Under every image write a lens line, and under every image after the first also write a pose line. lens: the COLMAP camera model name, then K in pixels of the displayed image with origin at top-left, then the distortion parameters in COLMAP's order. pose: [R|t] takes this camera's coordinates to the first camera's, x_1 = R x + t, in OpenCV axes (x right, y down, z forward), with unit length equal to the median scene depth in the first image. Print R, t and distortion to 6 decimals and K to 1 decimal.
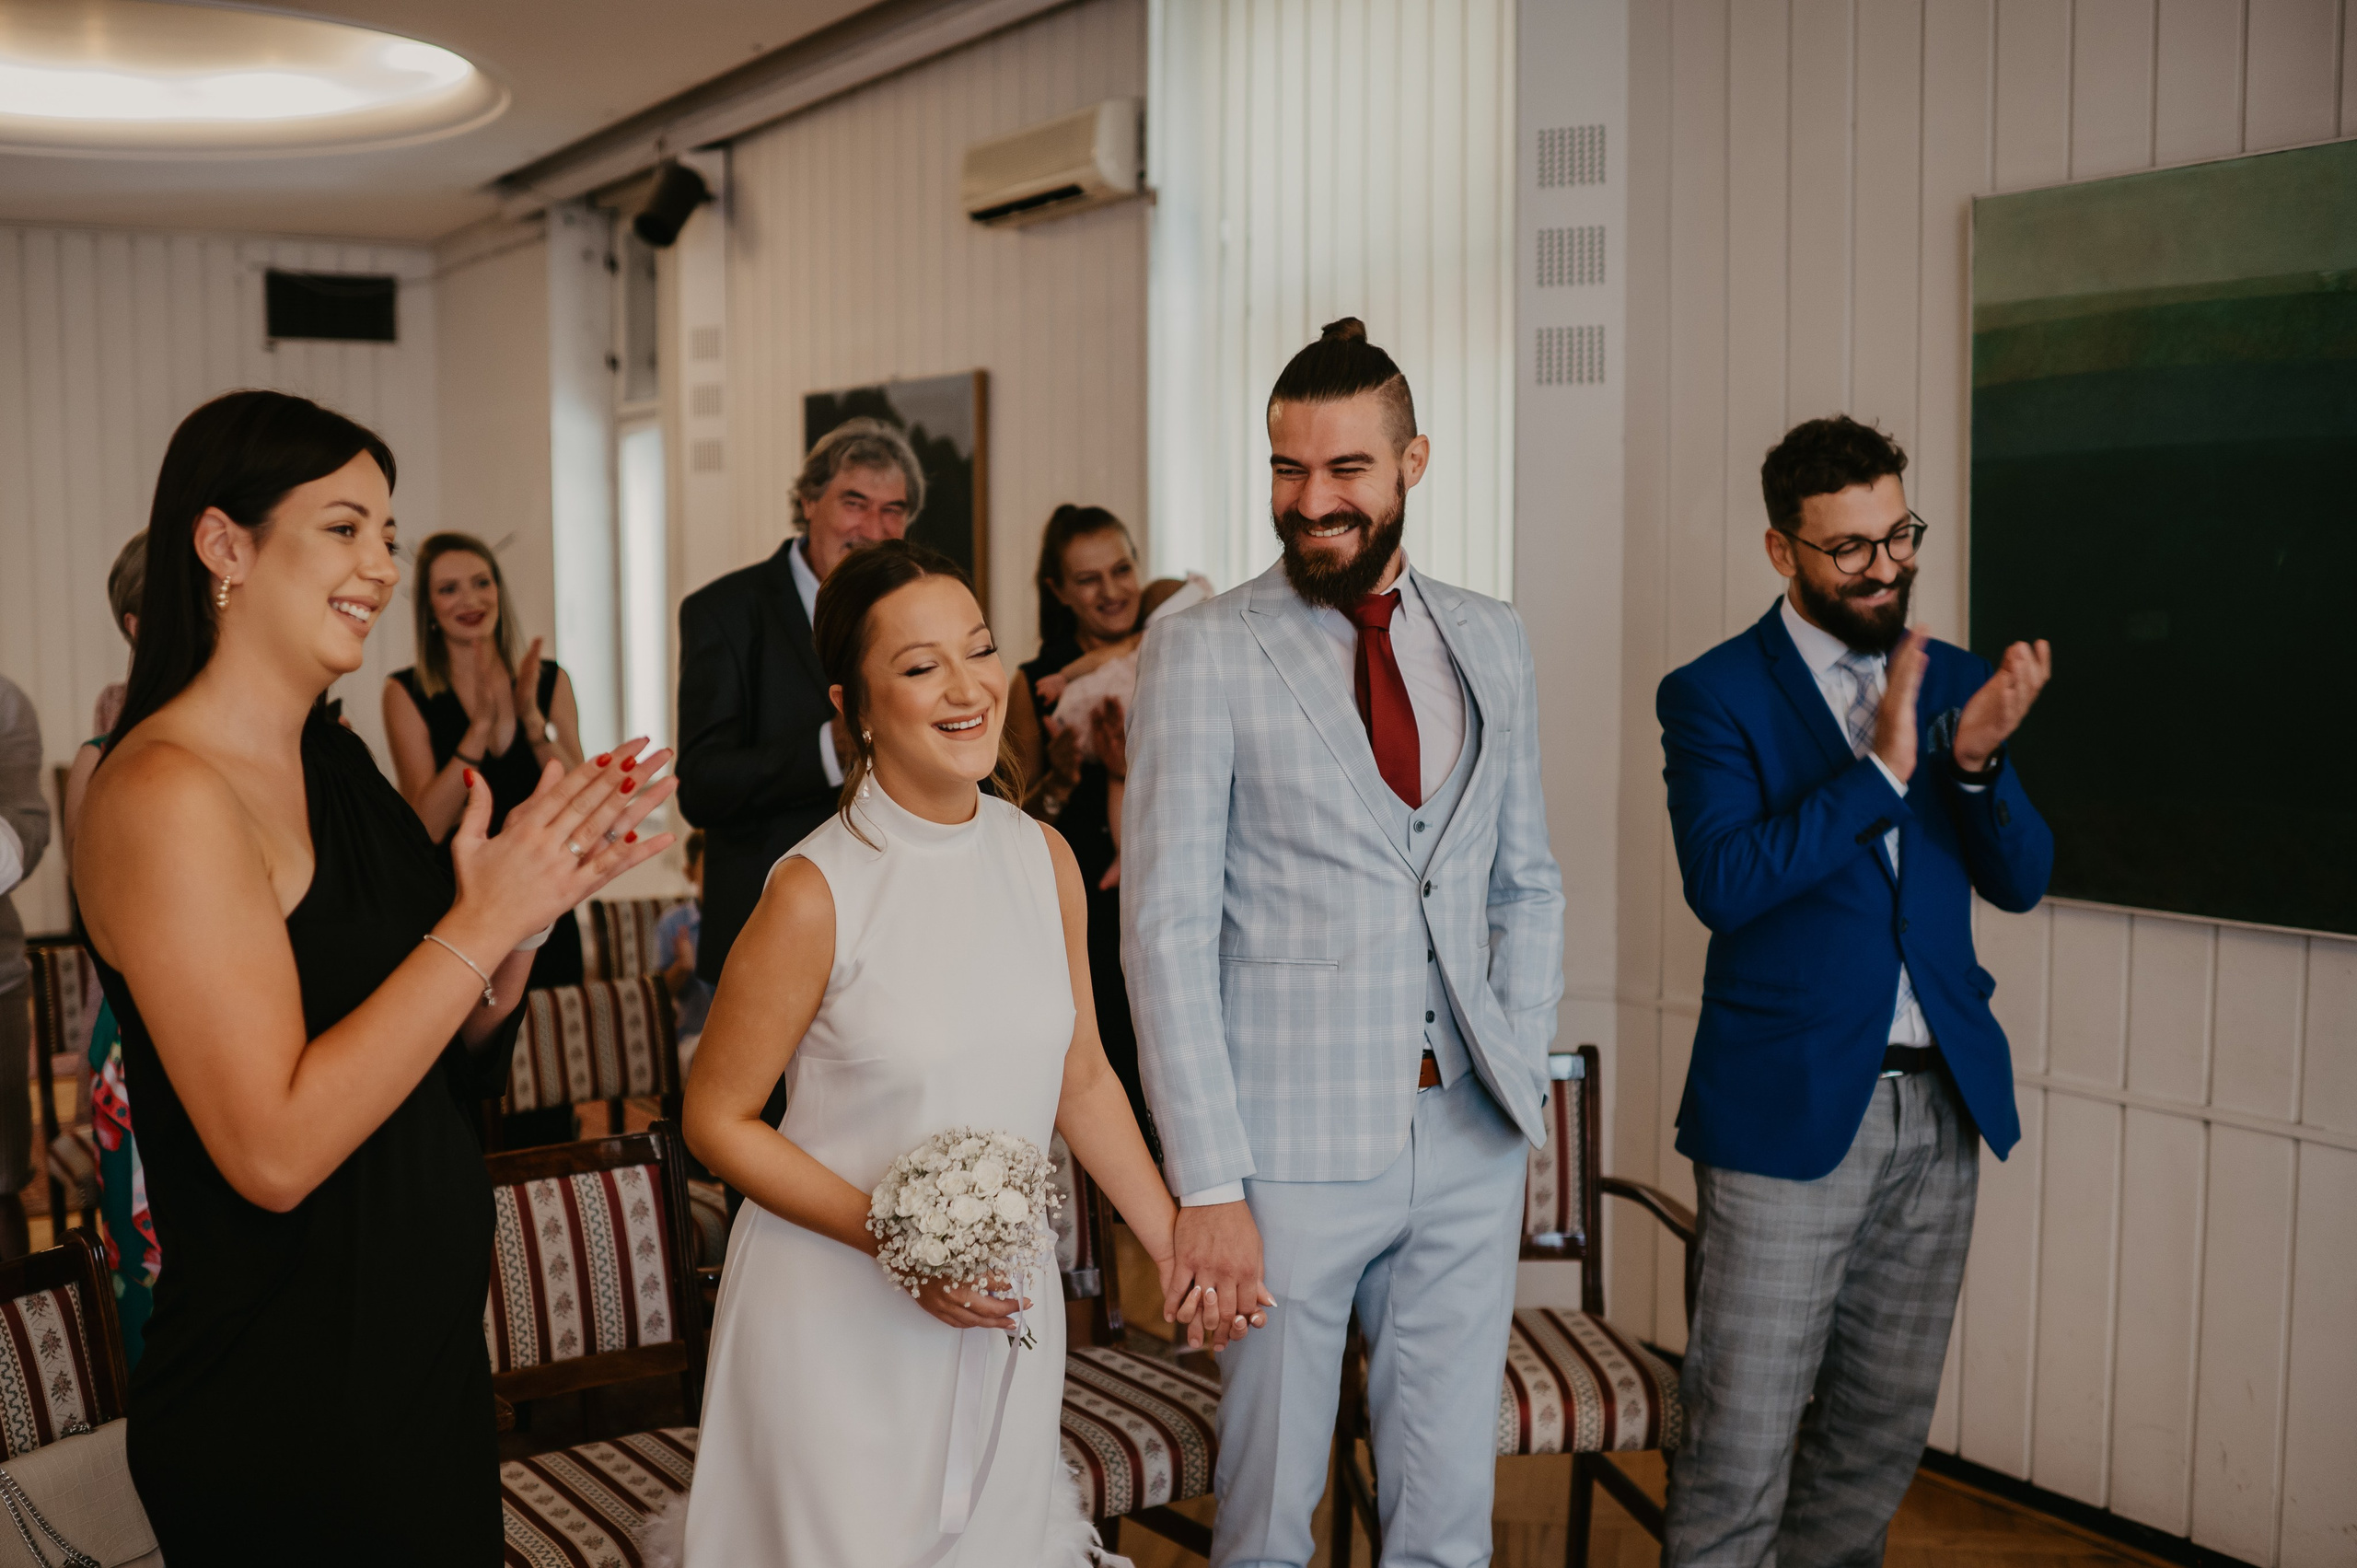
lens RADIAL K [[2568.8, 0, 1178.5], [0, 2568.8, 784.0], [0, 0, 1]] dist [-0.023352, -0.014039]
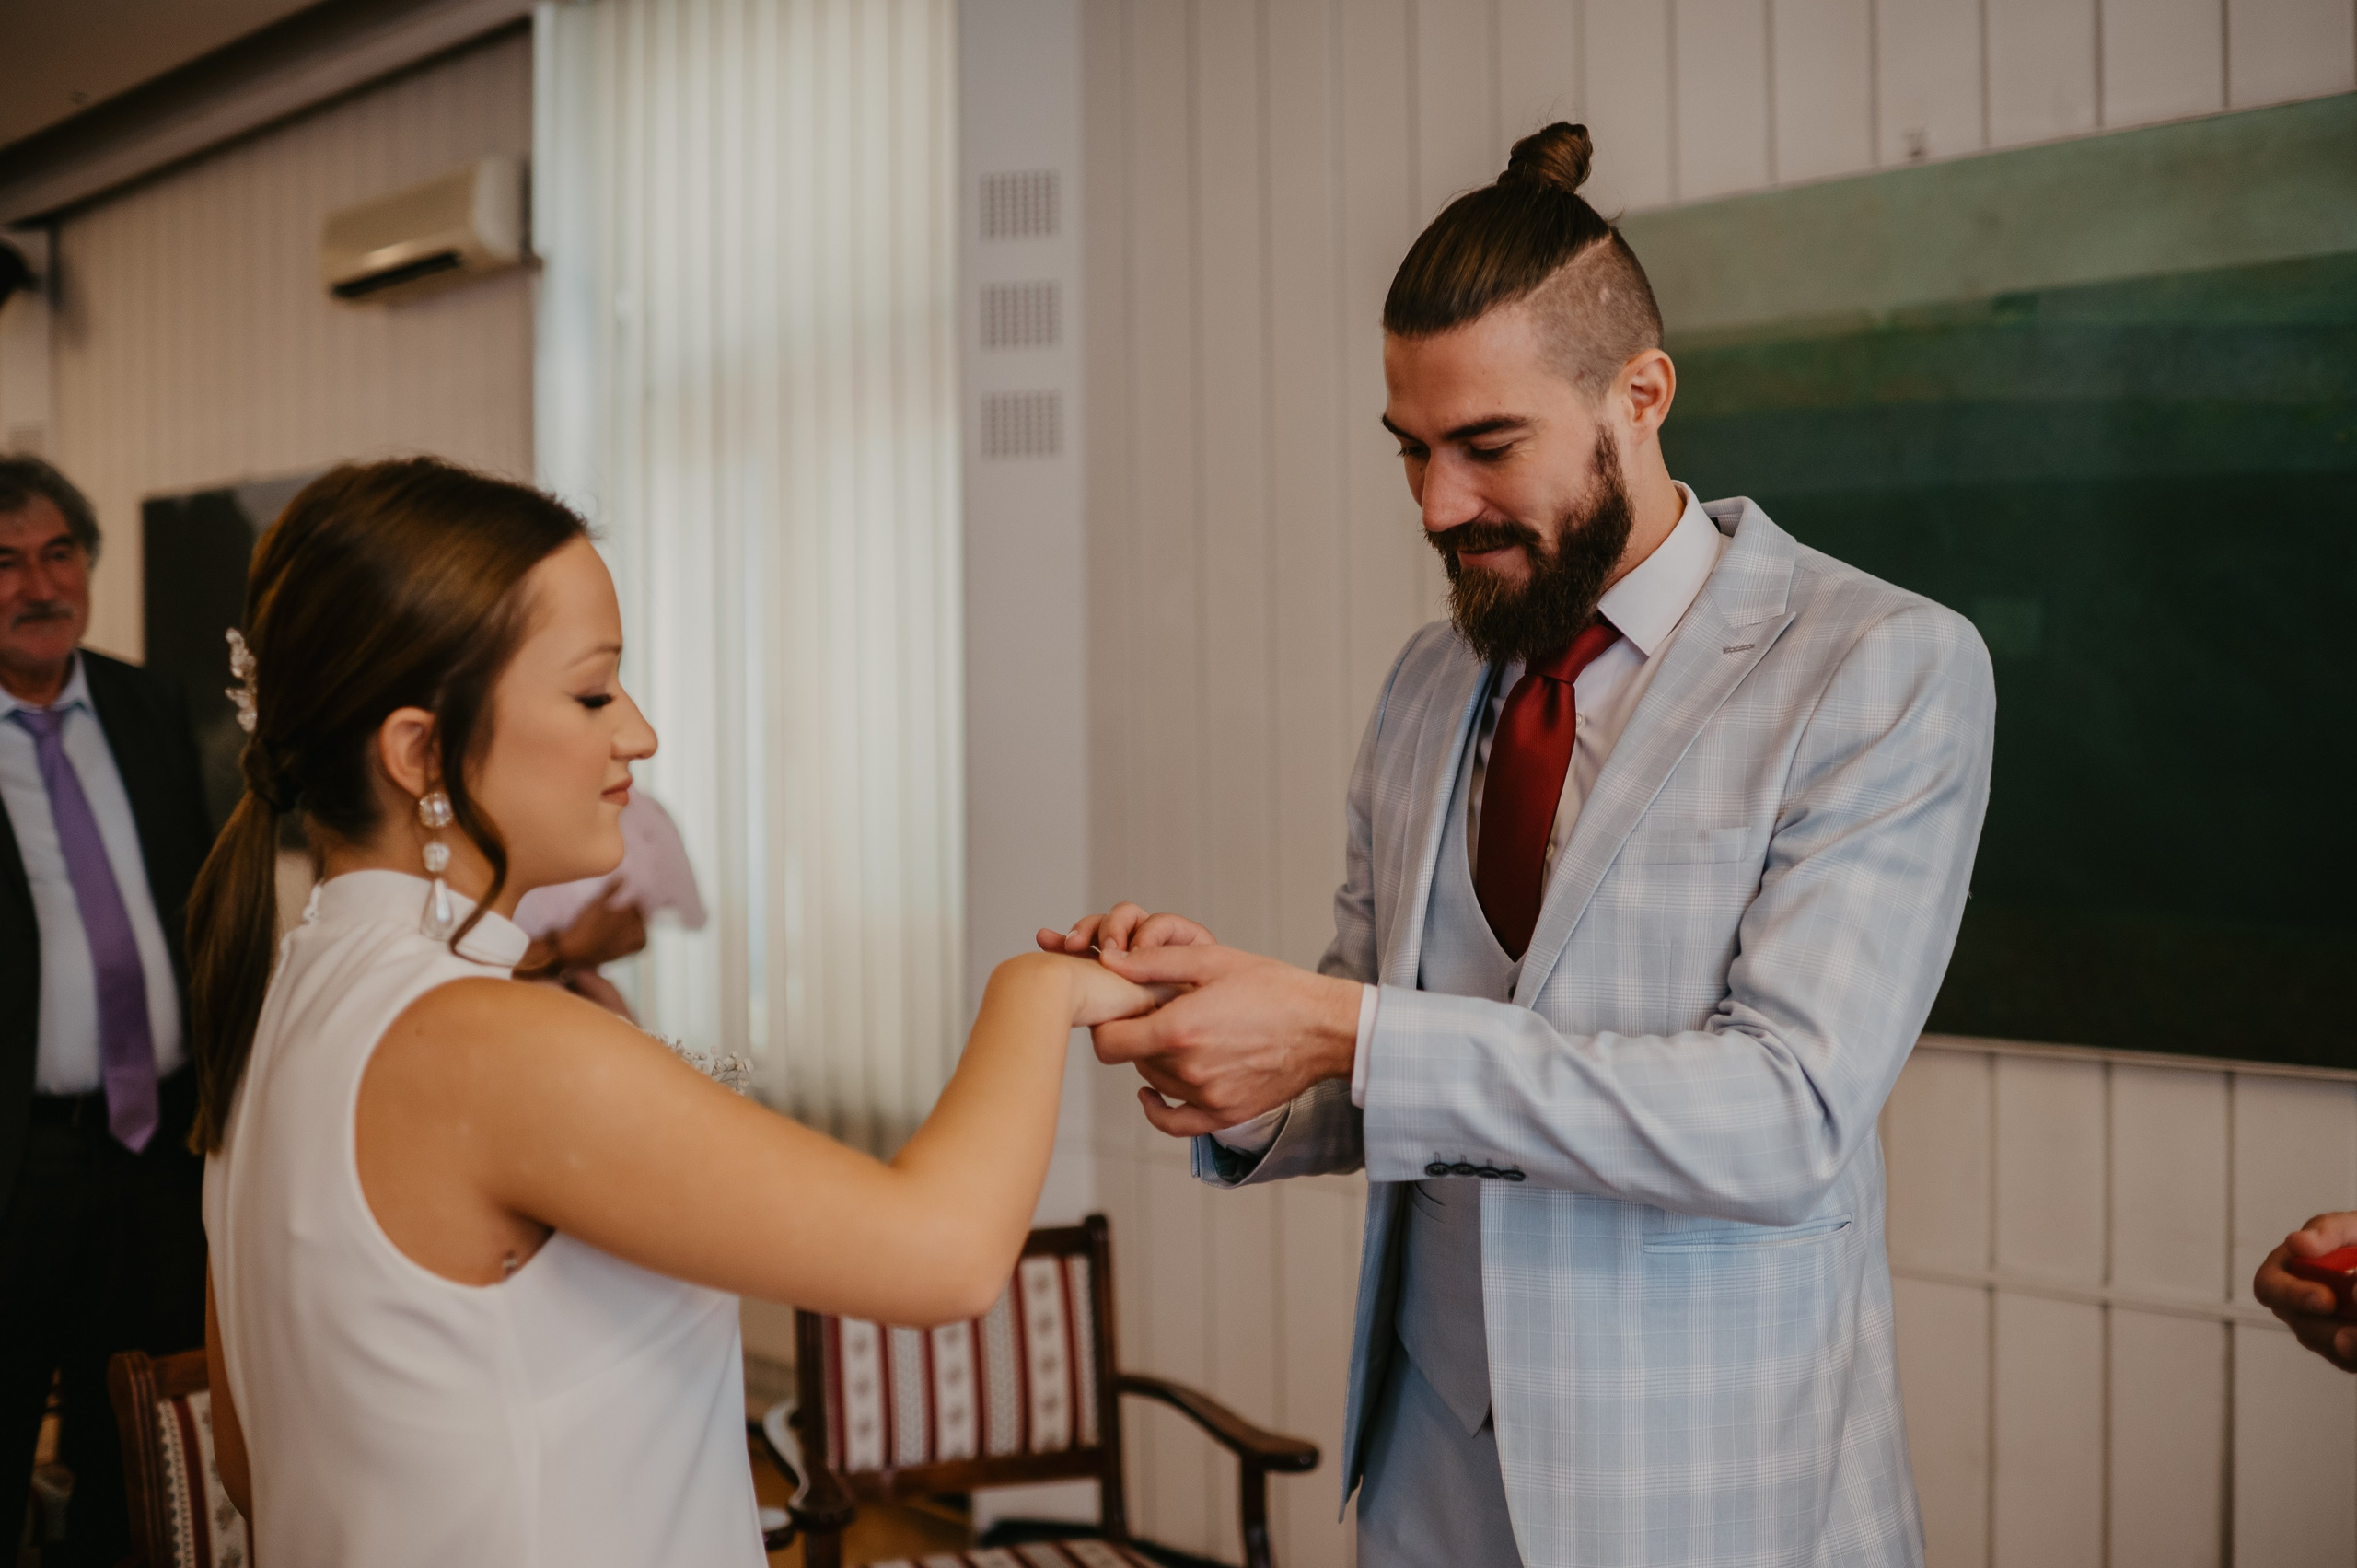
lens RADIAL K [[2391.1, 0, 1177.0], [0, 2391.1, 735.1], [0, 0, 1]] dist [-0.010583, -0.005761]
pose [[0.969067, -0.015193, 0.246329, -0.003133], [0.032632, 0.997228, -0.066866, 0.000318], [-0.244630, 0.072836, 0.966877, 0.182310]]
